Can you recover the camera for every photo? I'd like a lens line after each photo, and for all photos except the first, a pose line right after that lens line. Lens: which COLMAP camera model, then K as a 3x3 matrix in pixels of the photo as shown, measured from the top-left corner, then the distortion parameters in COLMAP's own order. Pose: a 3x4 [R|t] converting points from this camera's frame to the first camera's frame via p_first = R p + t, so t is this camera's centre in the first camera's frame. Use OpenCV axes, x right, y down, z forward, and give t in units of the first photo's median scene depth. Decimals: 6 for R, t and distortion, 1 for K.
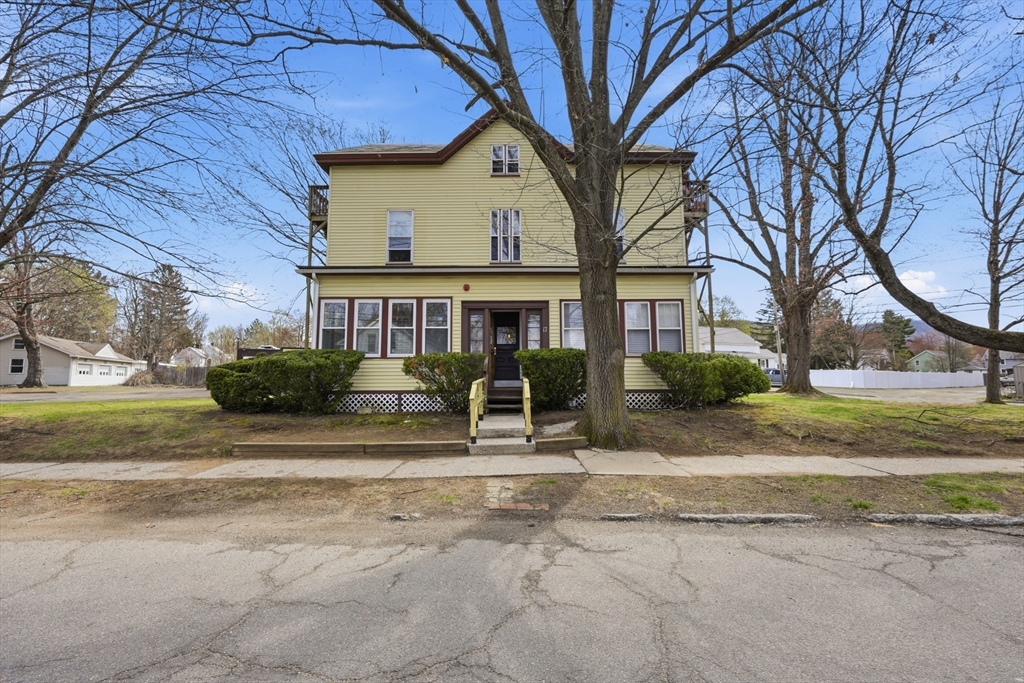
lens RADIAL K [[420.4, 0, 505.0], [0, 420.4, 338.6], [0, 0, 1]] dist [-0.007609, 0.000548]
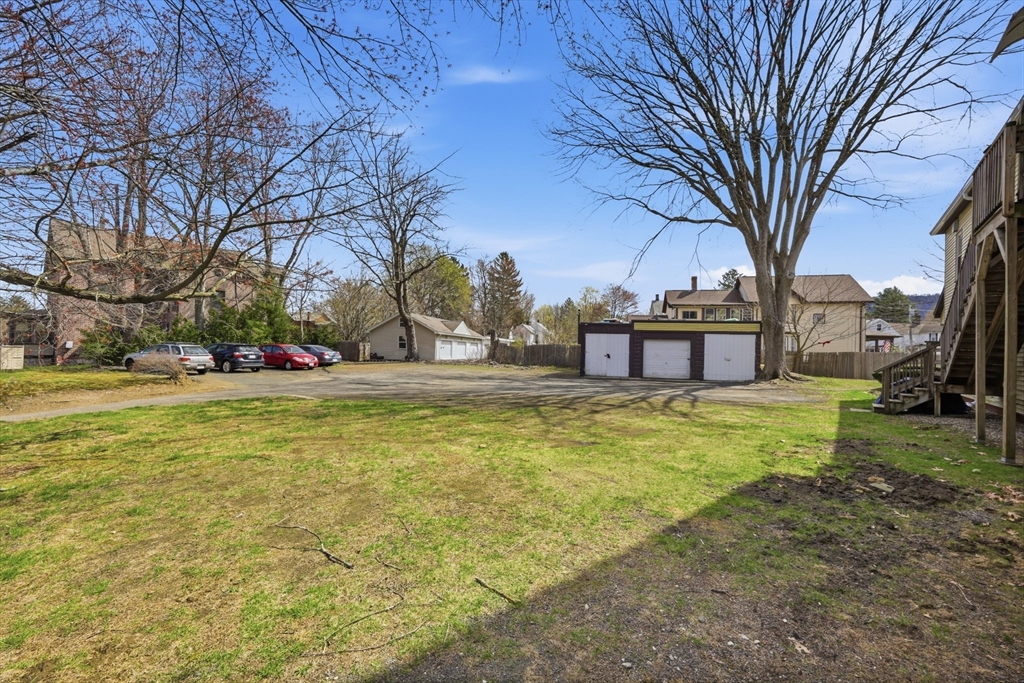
lens RADIAL K [[420.4, 0, 511.9], [0, 420.4, 343.5], [0, 0, 1]] dist [-0.007609, 0.000548]
pose [[0.785129, 0.012168, -0.619213, -0.192160], [0.032970, 0.997568, 0.061407, 0.007404], [0.618454, -0.068628, 0.782818, 0.239775]]
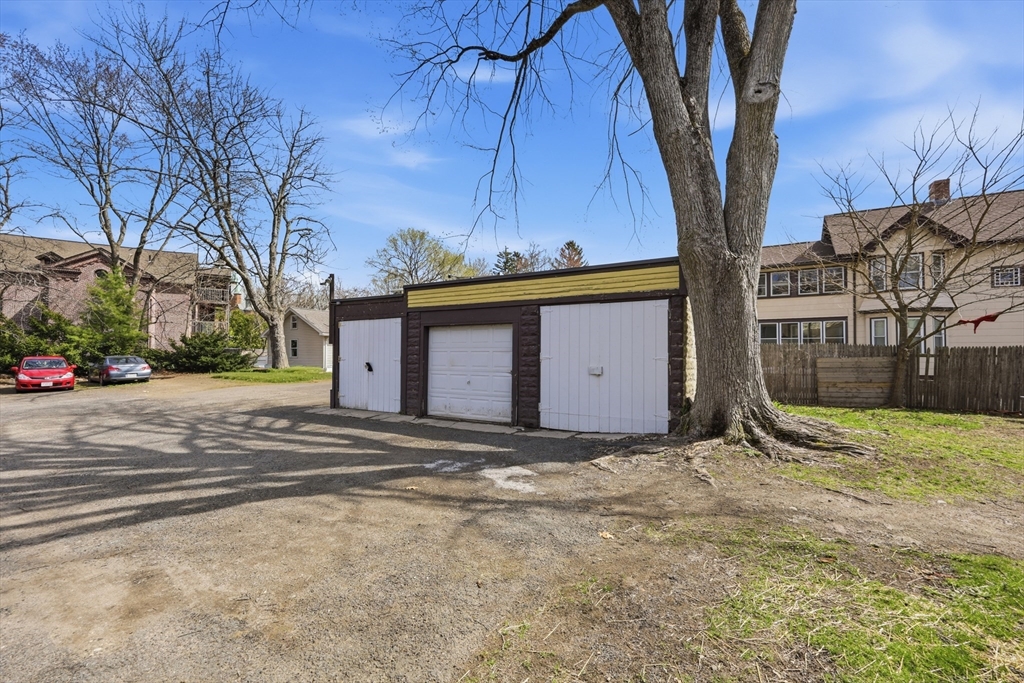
lens RADIAL K [[420.4, 0, 508.6], [0, 420.4, 344.9], [0, 0, 1]] dist [-0.007609, 0.000548]
pose [[0.560584, -0.013113, -0.827994, -0.170875], [0.077309, 0.996337, 0.036562, 0.045470], [0.824481, -0.084508, 0.559544, 0.676416]]
